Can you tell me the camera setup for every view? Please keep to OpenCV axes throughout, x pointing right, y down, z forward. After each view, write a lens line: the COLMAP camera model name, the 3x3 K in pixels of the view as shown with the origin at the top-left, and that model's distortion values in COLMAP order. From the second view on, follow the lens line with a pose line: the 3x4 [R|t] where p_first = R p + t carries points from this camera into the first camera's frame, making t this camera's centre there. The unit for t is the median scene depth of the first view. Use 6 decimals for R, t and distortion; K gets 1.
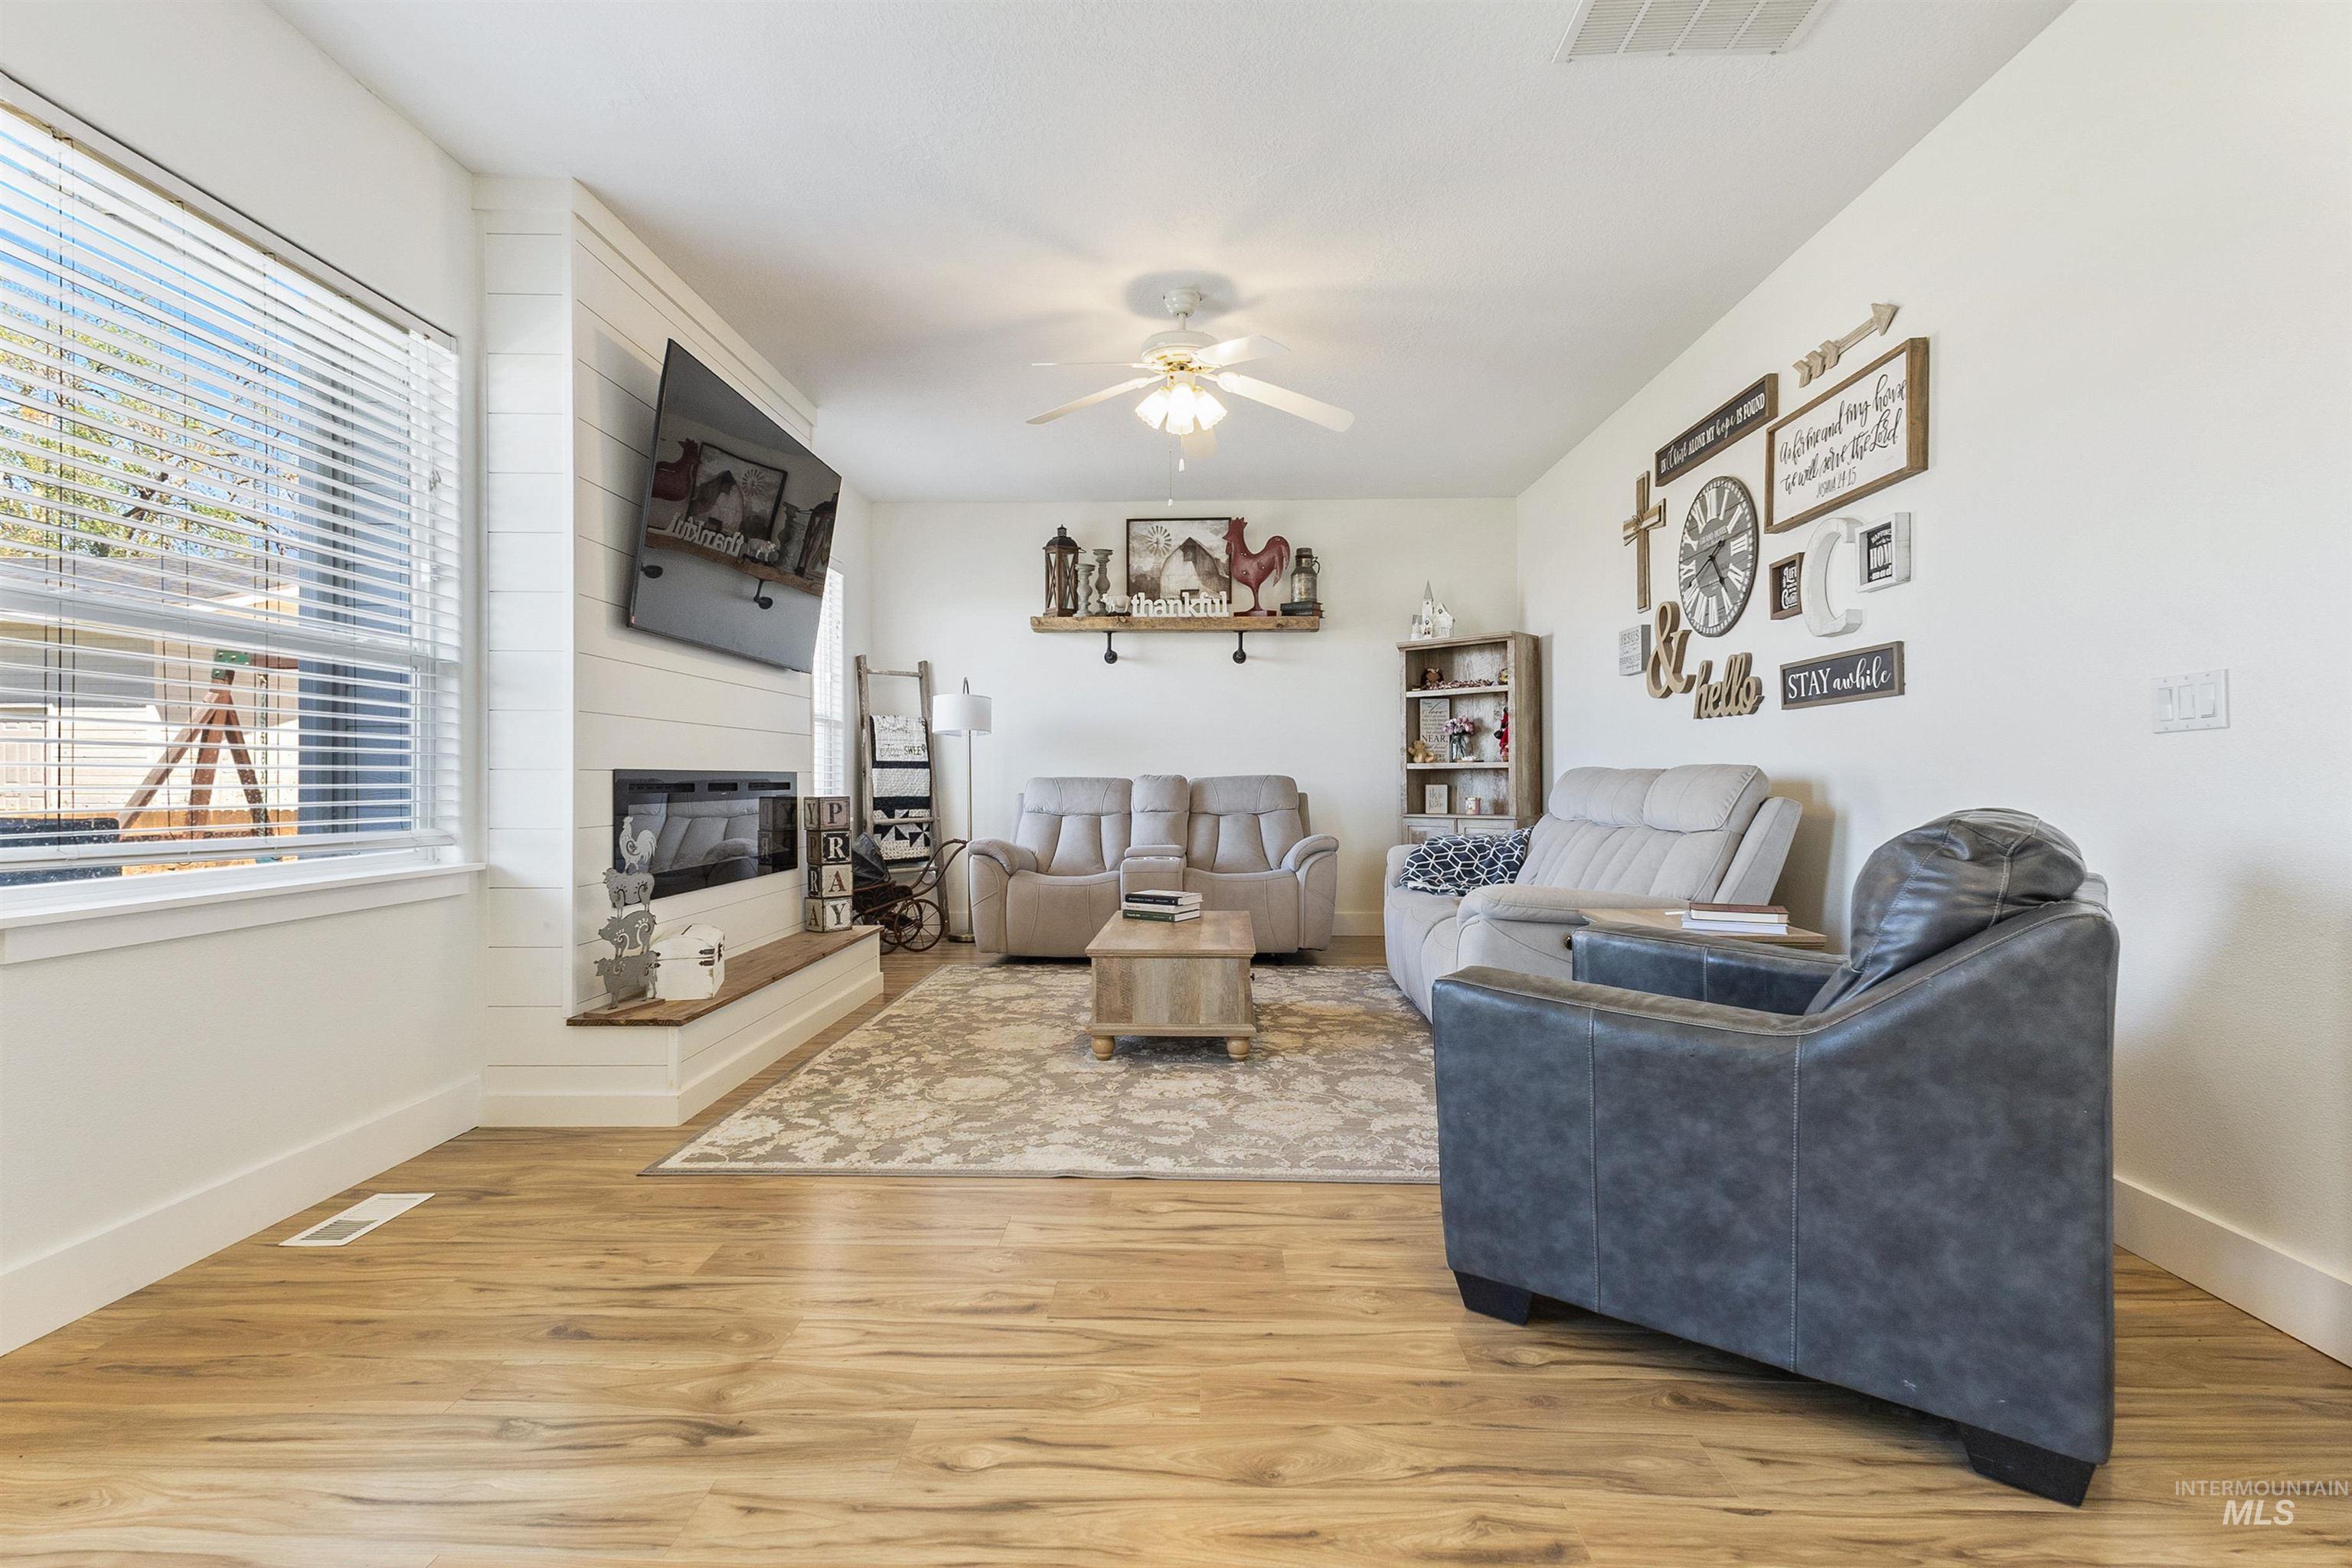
lens RADIAL K [[1091.2, 0, 1159.7], [0, 1091.2, 768.4], [0, 0, 1]] dist [0.000389, 0.000204]
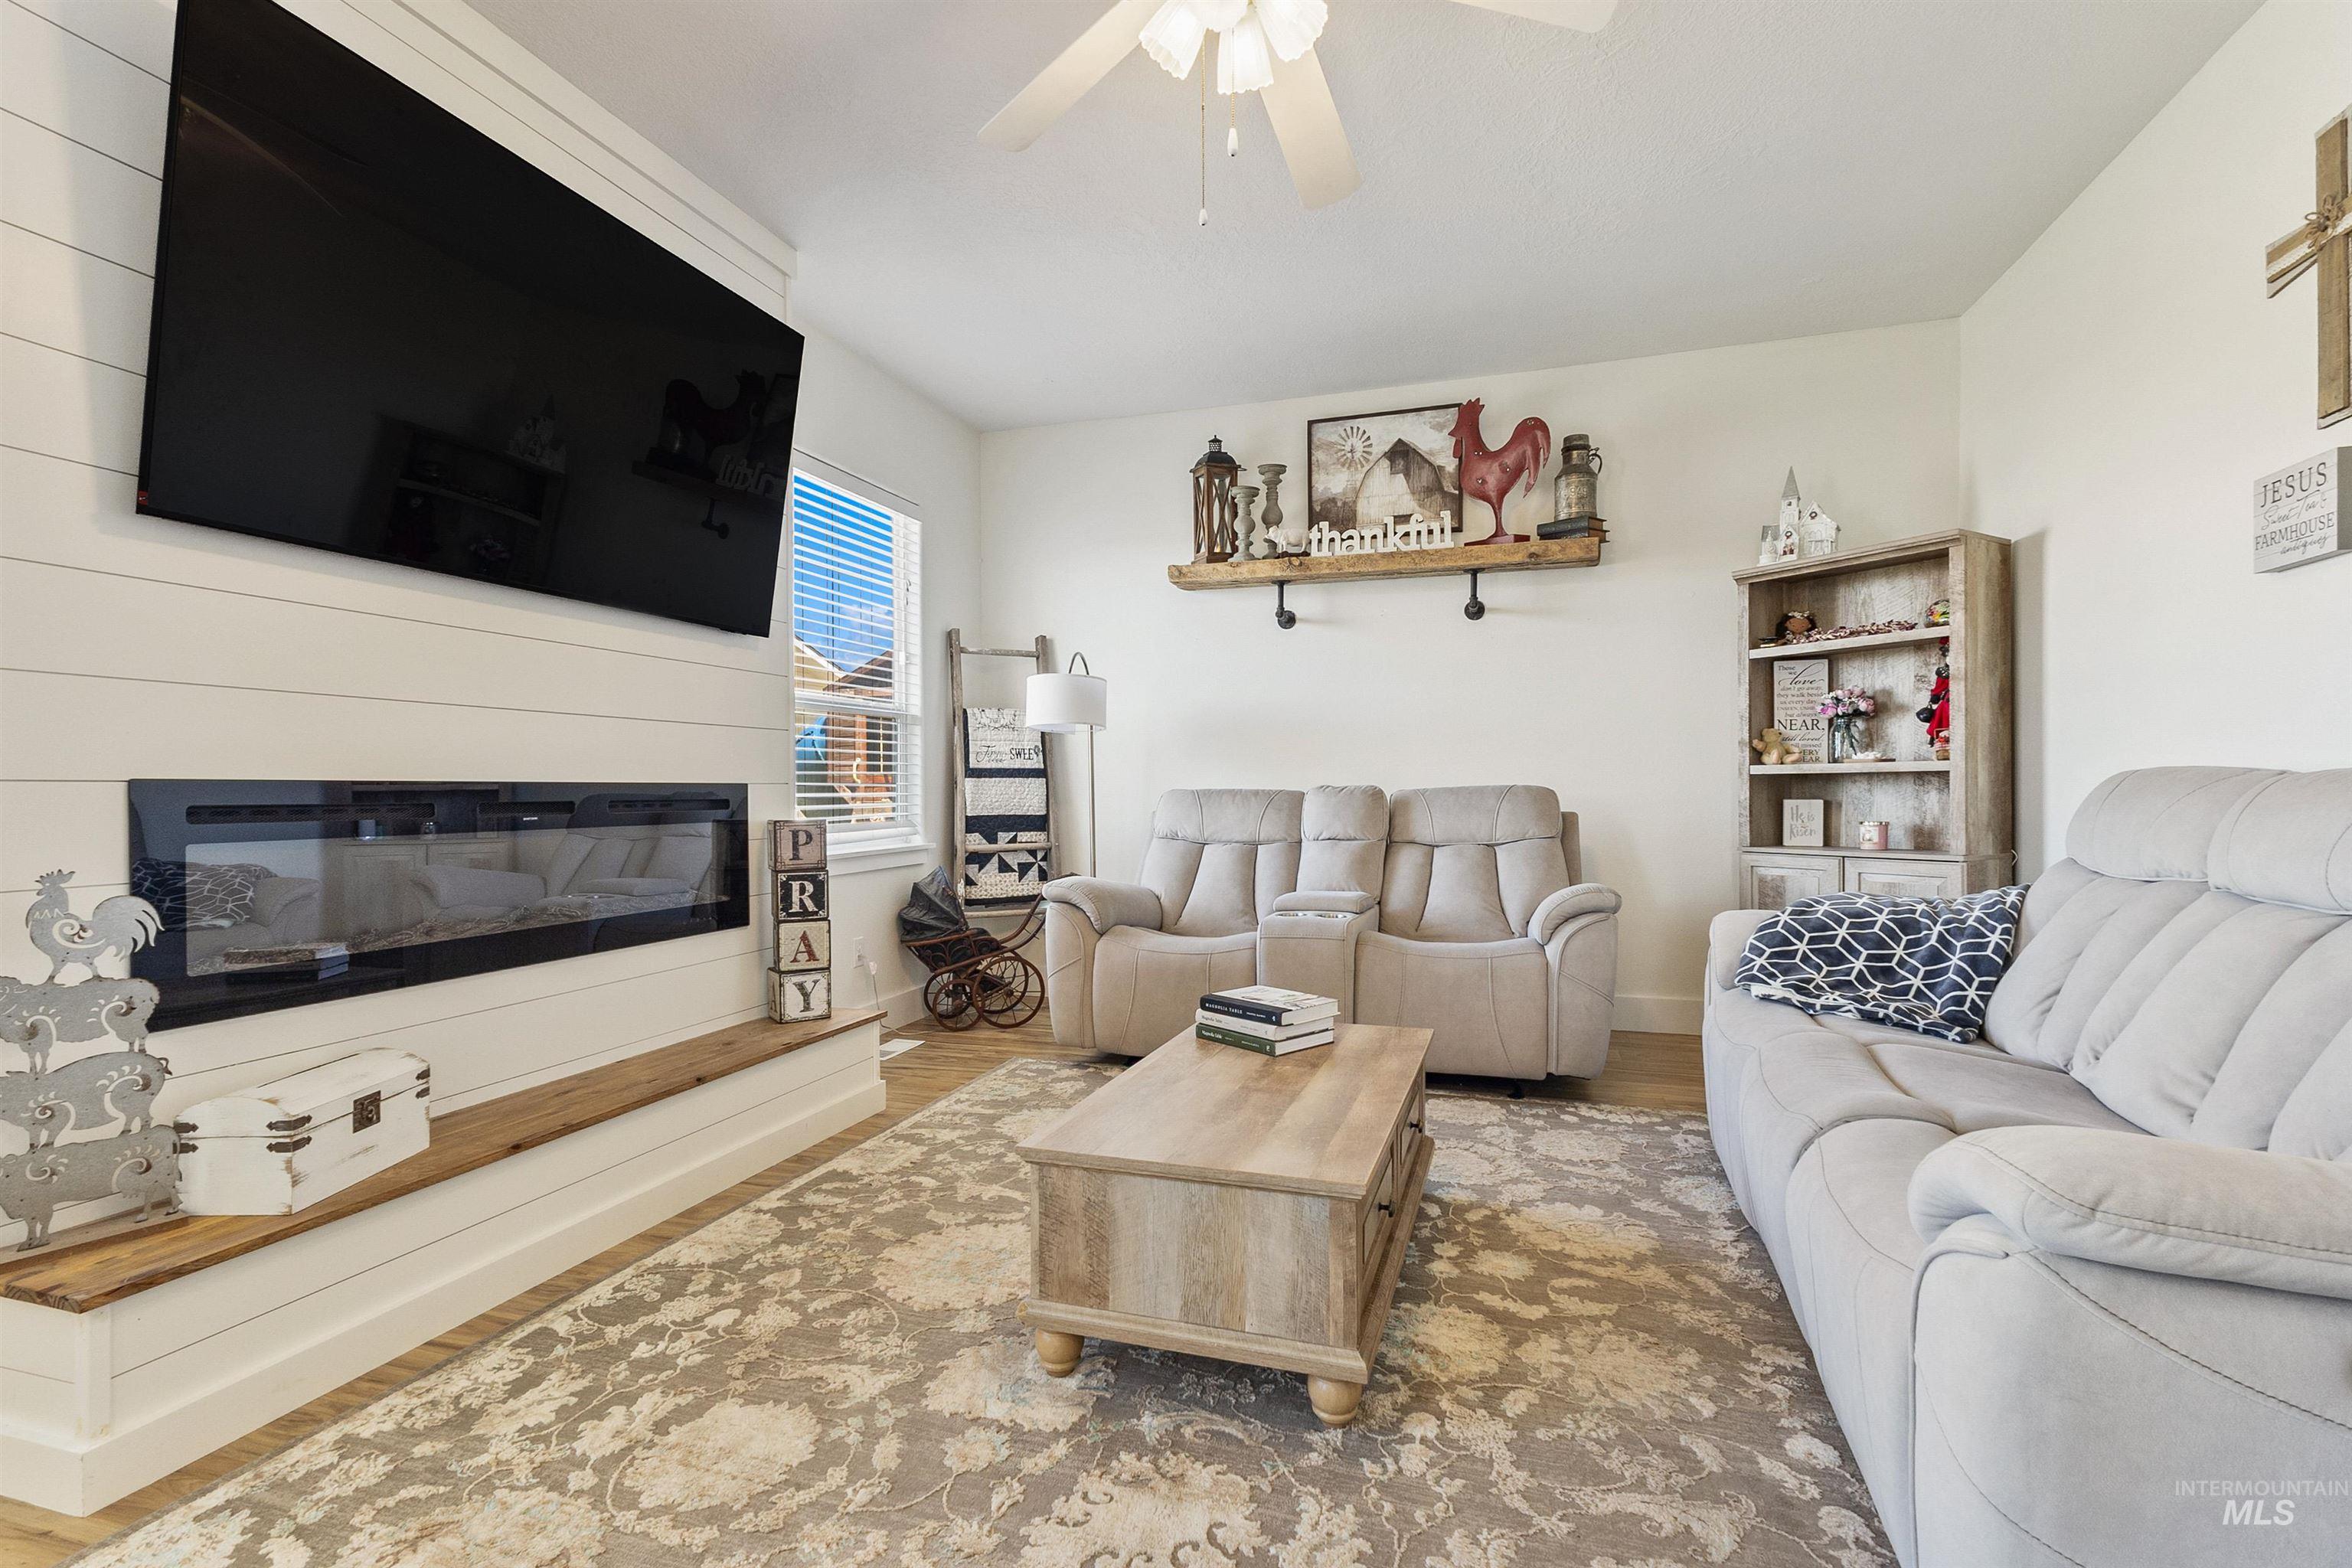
lens RADIAL K [[1061.2, 0, 1175.2], [0, 1061.2, 798.4], [0, 0, 1]] dist [0.013597, -0.000607]
pose [[0.963328, -0.000127, -0.268328, 0.076899], [0.005298, 0.999814, 0.018547, 0.001317], [0.268276, -0.019288, 0.963149, 0.340305]]
